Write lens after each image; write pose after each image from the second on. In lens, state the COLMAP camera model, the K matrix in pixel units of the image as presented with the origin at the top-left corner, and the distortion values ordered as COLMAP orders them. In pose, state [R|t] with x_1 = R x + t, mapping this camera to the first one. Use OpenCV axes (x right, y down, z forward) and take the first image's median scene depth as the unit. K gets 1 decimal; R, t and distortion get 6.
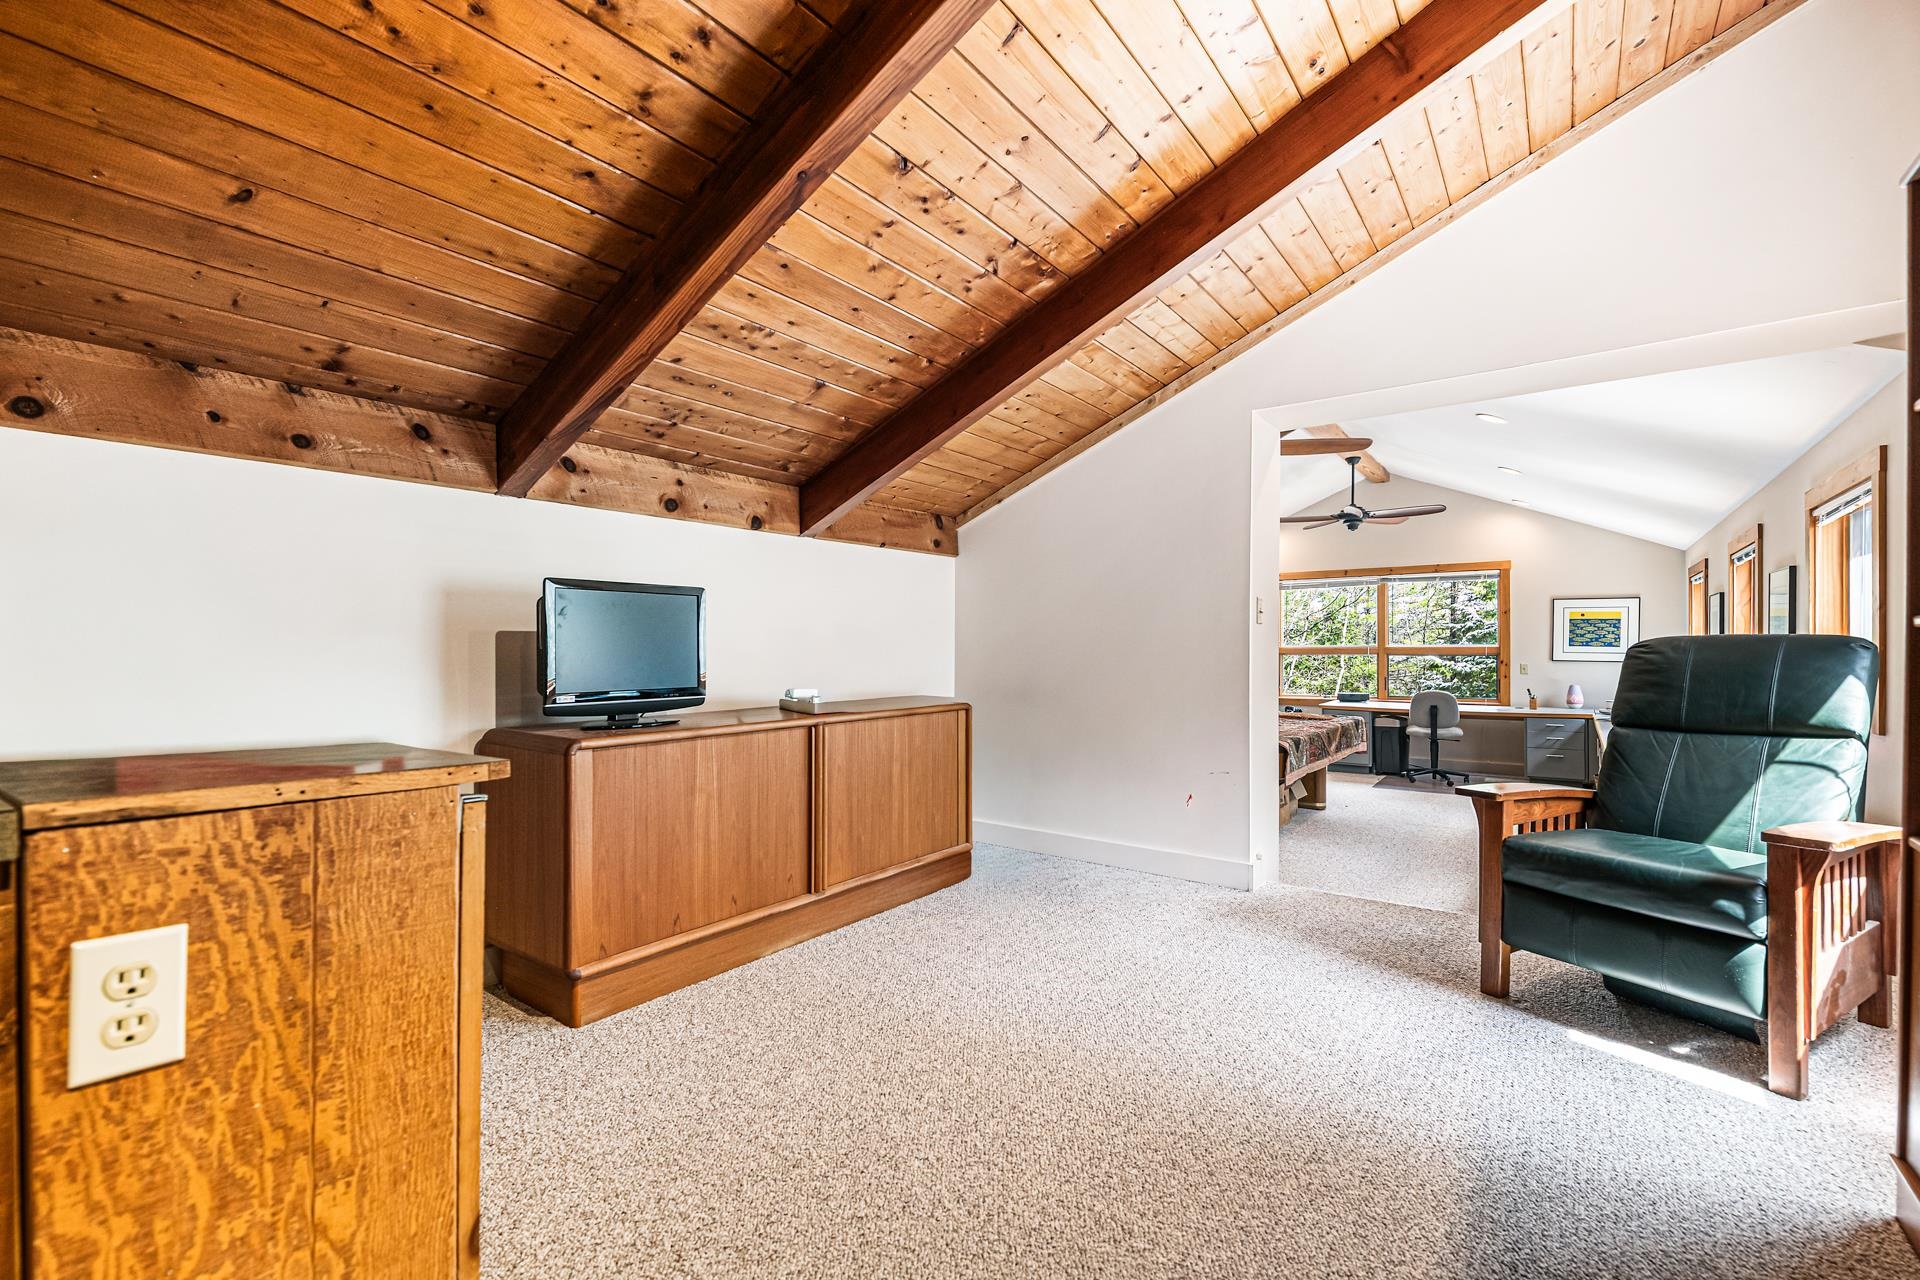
lens RADIAL K [[829.3, 0, 955.5], [0, 829.3, 658.4], [0, 0, 1]] dist [0.000522, -0.006888]
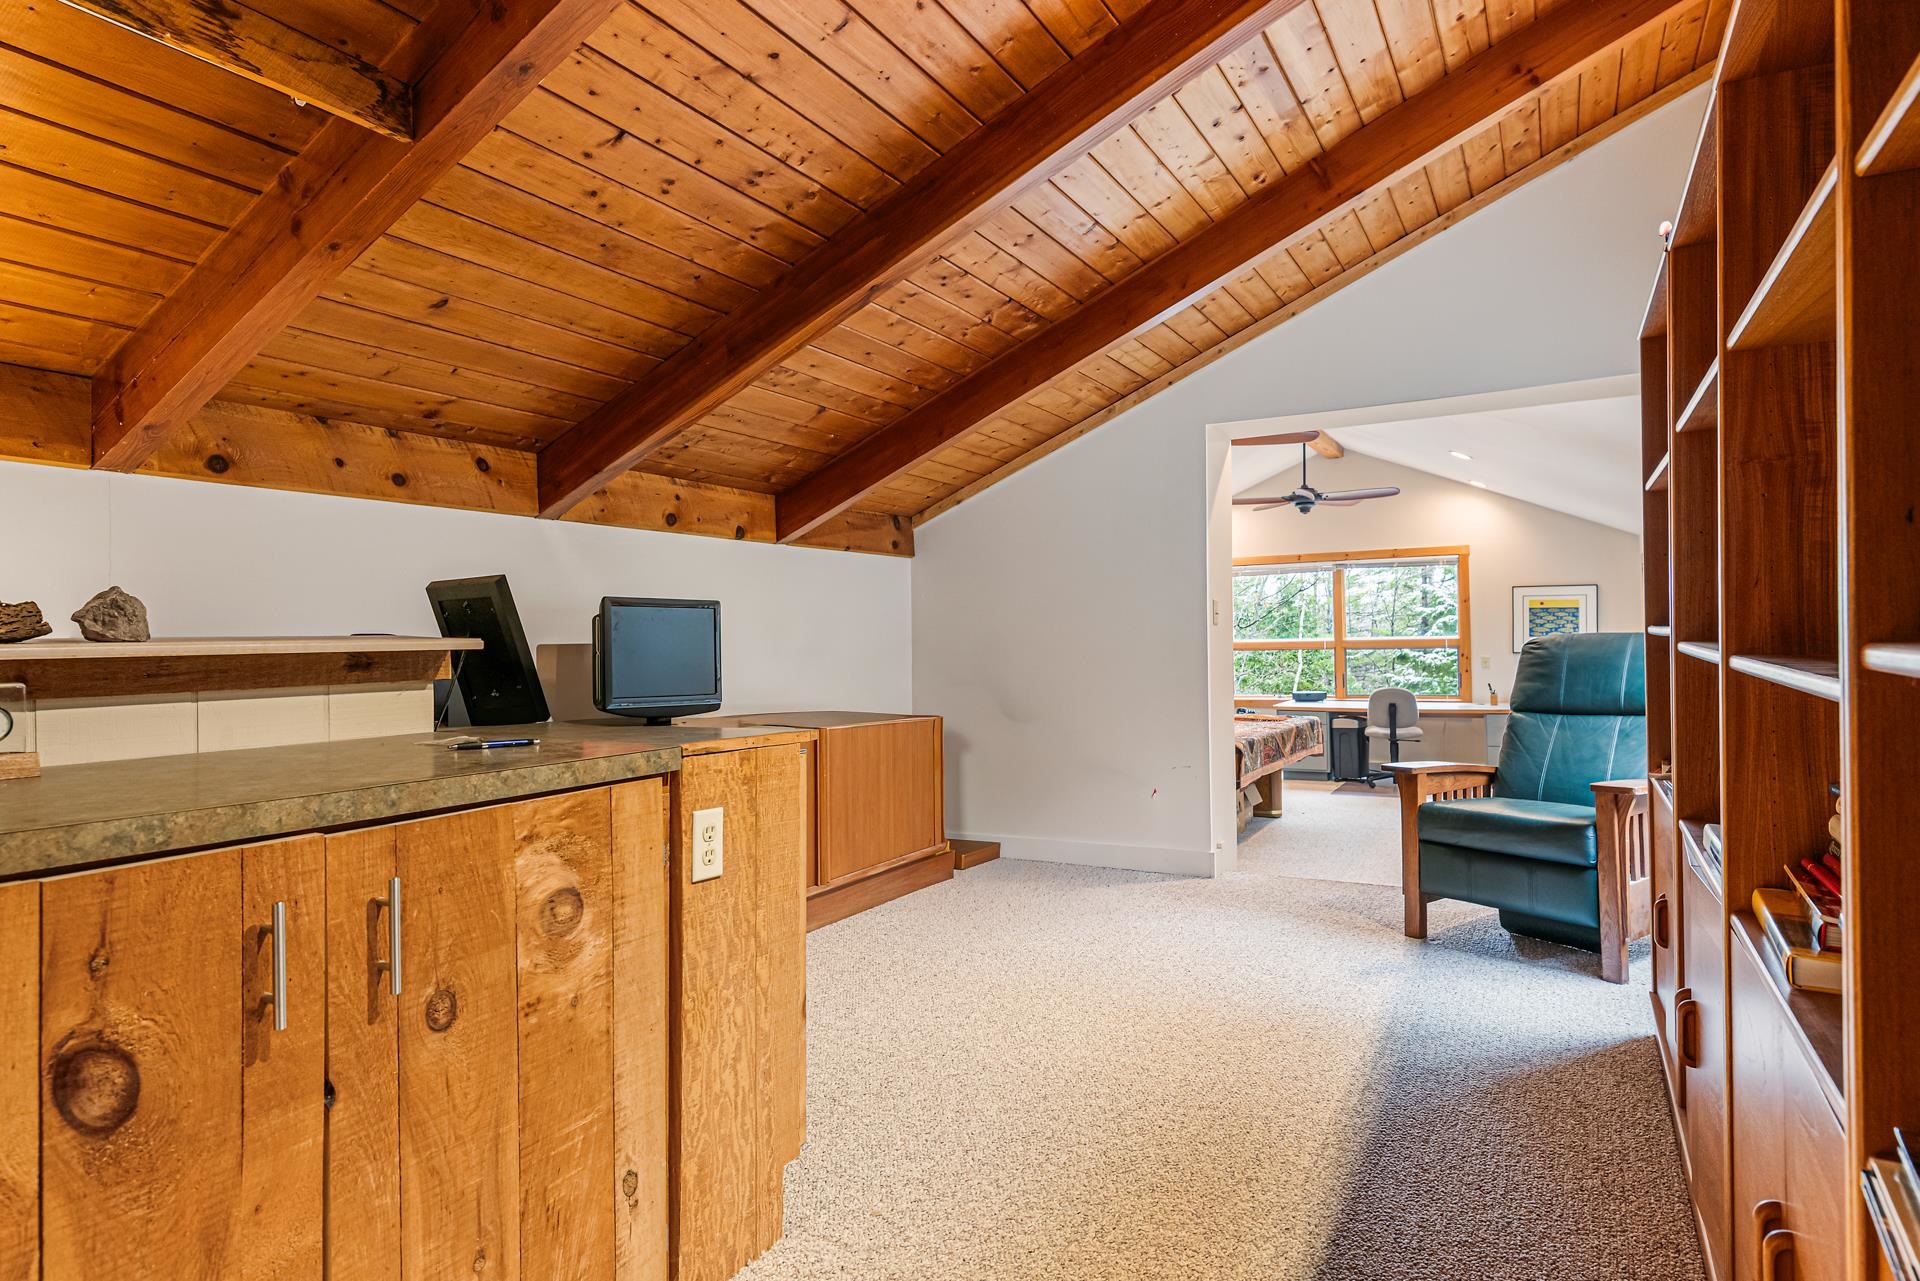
lens RADIAL K [[1069.7, 0, 956.6], [0, 1069.7, 648.6], [0, 0, 1]] dist [0.008984, -0.004255]
pose [[0.992057, -0.014899, 0.124903, -0.149631], [0.016023, 0.999840, -0.008006, -0.006489], [-0.124764, 0.009943, 0.992137, -0.354008]]
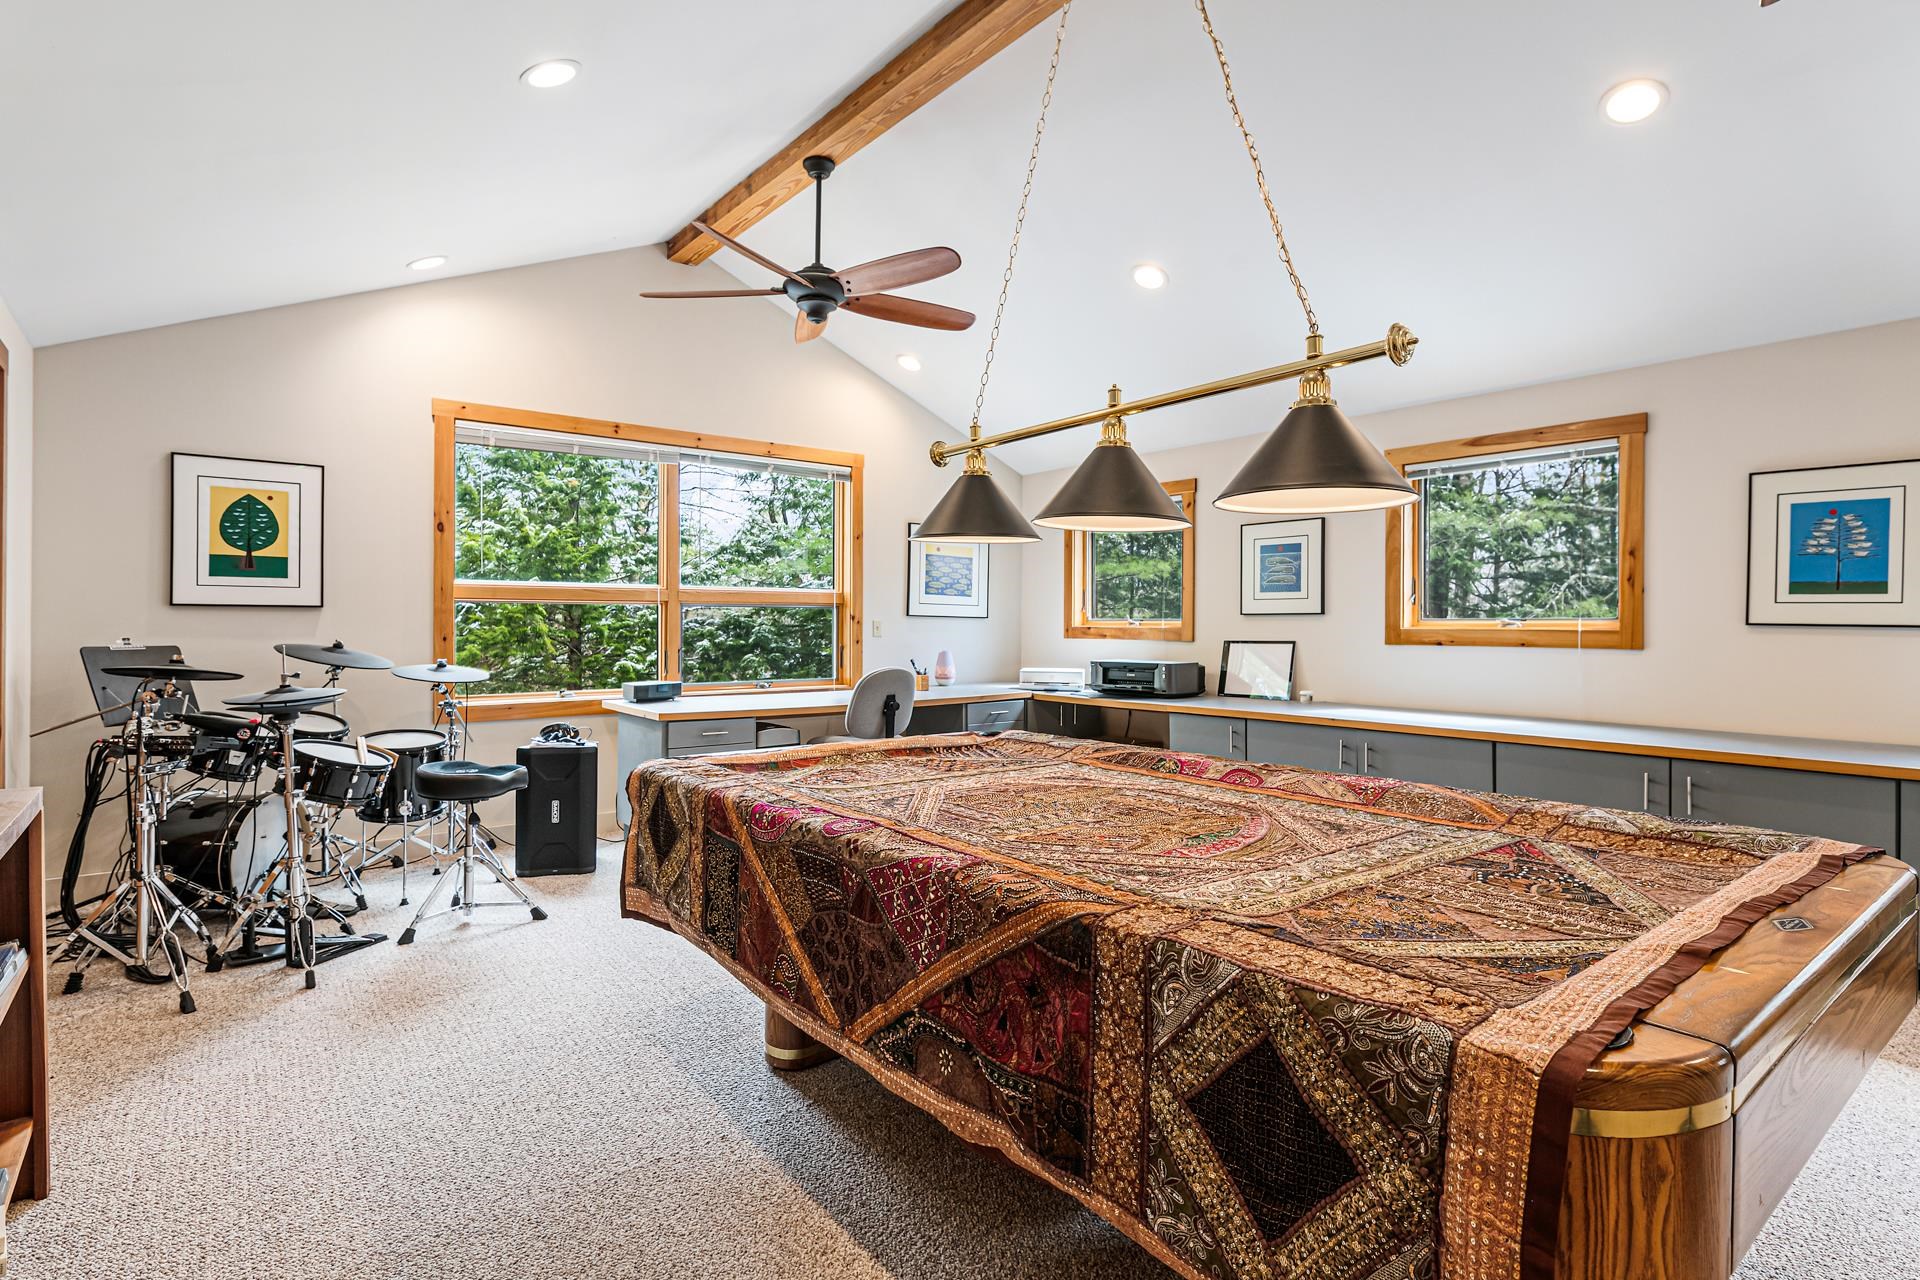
lens RADIAL K [[964.0, 0, 963.3], [0, 964.0, 625.1], [0, 0, 1]] dist [0.000032, 0.000011]
pose [[0.252126, 0.002223, 0.967692, -0.050304], [0.009182, 0.999947, -0.004689, 0.044310], [-0.967651, 0.010067, 0.252092, 2.313993]]
